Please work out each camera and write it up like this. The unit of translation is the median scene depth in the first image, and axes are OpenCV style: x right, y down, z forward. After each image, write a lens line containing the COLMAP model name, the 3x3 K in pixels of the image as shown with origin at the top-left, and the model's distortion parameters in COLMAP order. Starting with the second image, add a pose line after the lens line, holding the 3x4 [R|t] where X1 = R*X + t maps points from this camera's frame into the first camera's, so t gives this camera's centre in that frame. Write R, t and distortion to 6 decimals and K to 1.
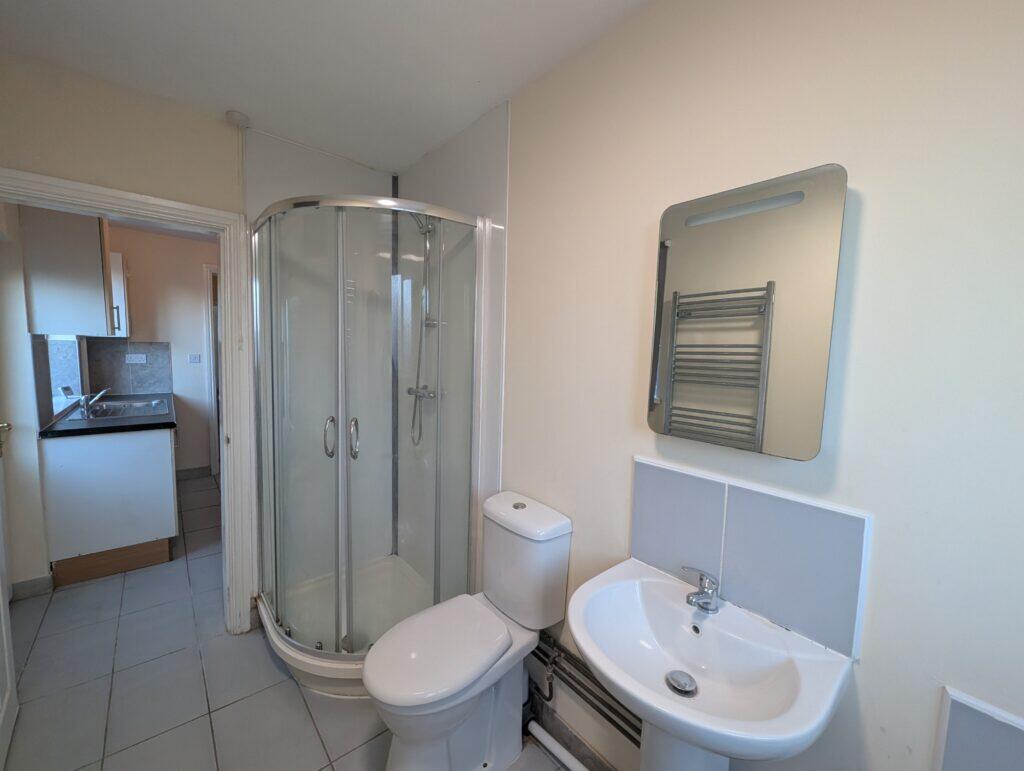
lens RADIAL K [[417.9, 0, 512.0], [0, 417.9, 385.5], [0, 0, 1]] dist [-0.001521, -0.000240]
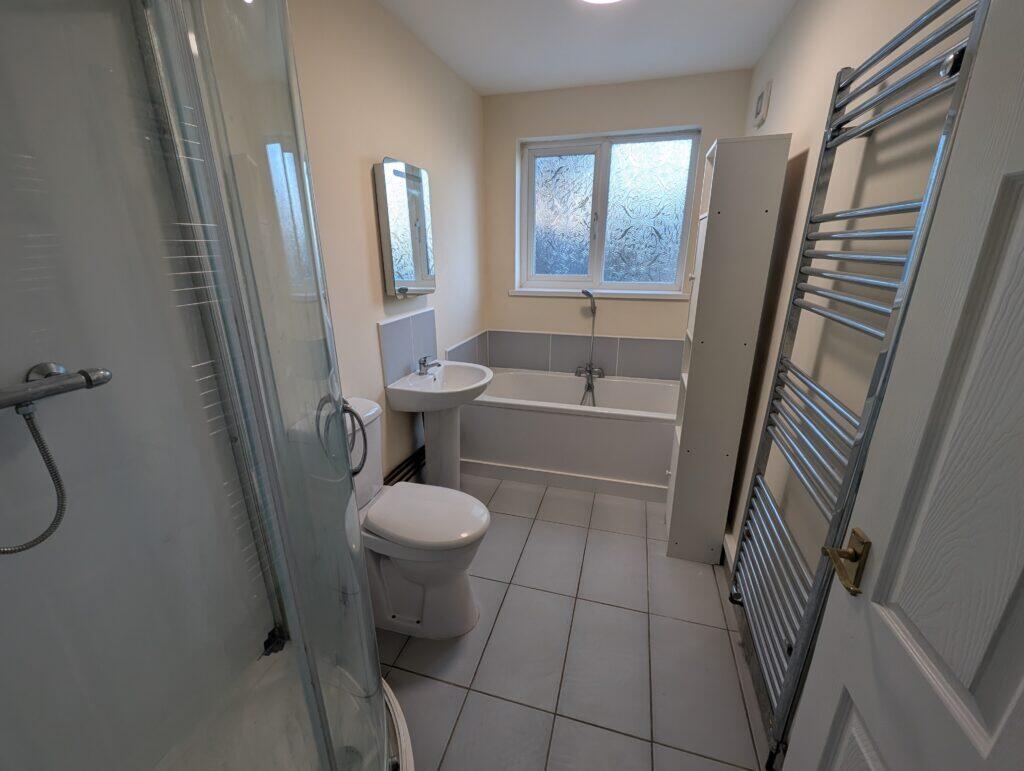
lens RADIAL K [[417.9, 0, 512.0], [0, 417.9, 385.5], [0, 0, 1]] dist [-0.001521, -0.000240]
pose [[-0.548172, -0.290381, 0.784338, -1.388848], [0.062406, 0.920978, 0.384584, -0.209481], [-0.834034, 0.259765, -0.486733, 1.479581]]
